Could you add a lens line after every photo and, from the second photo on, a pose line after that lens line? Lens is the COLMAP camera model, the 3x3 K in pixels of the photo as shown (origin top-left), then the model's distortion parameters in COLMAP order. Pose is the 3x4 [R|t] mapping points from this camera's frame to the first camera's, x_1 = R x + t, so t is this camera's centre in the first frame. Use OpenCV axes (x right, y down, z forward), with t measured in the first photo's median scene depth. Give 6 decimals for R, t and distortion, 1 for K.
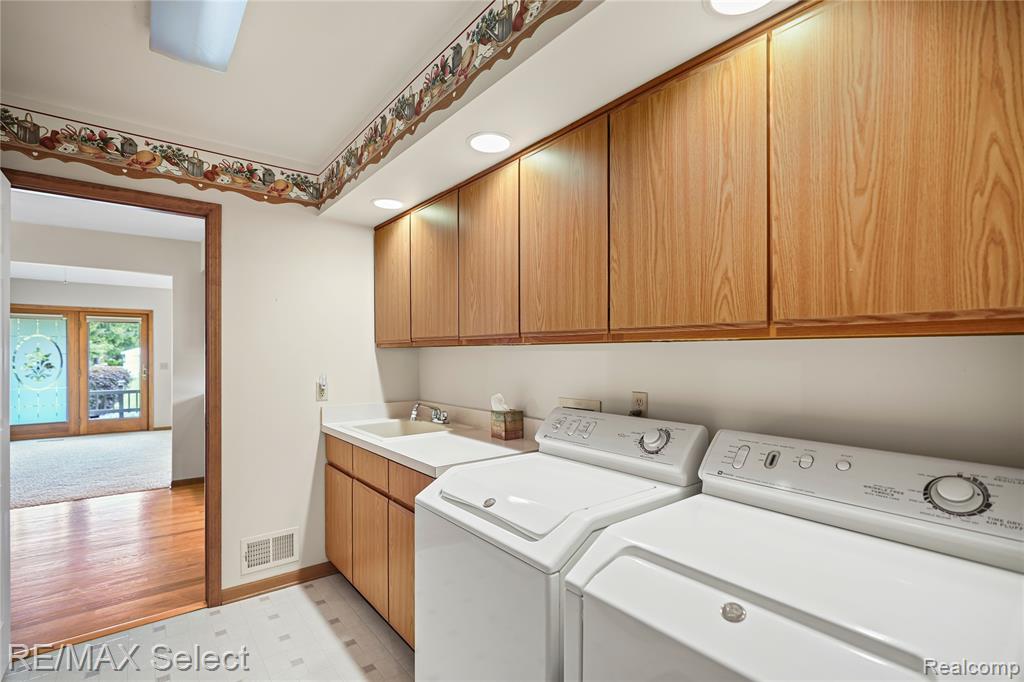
lens RADIAL K [[475.3, 0, 518.4], [0, 475.3, 353.7], [0, 0, 1]] dist [-0.004383, -0.000515]
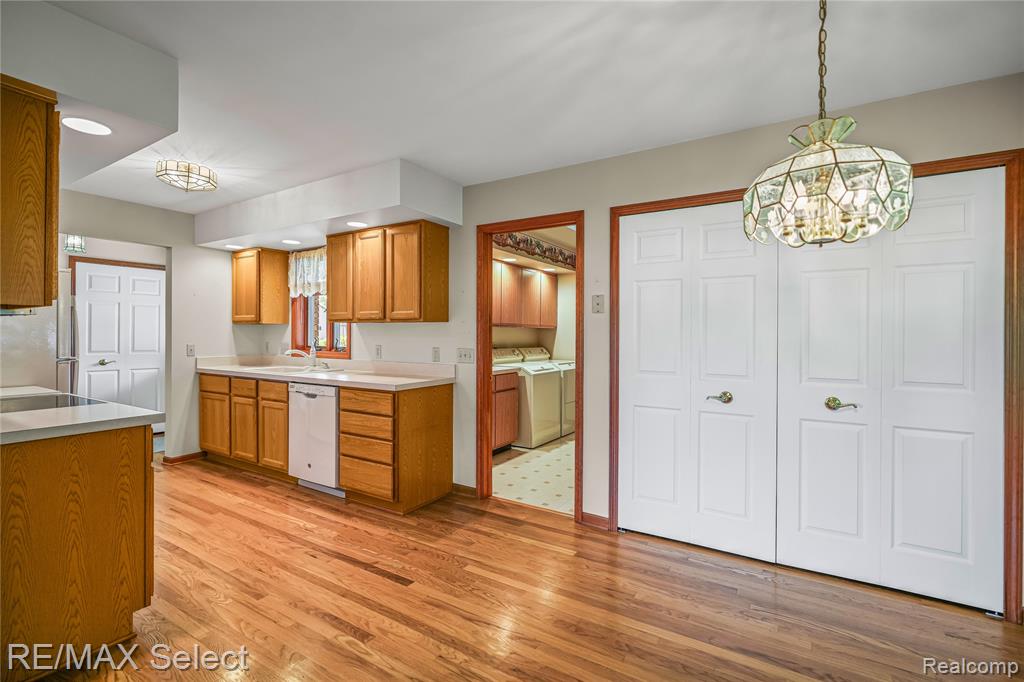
lens RADIAL K [[462.8, 0, 518.2], [0, 462.8, 335.6], [0, 0, 1]] dist [-0.005536, -0.000102]
pose [[-0.340915, -0.006386, 0.940072, -3.175564], [-0.007972, 0.999961, 0.003902, 0.024597], [-0.940060, -0.006164, -0.340953, 2.188339]]
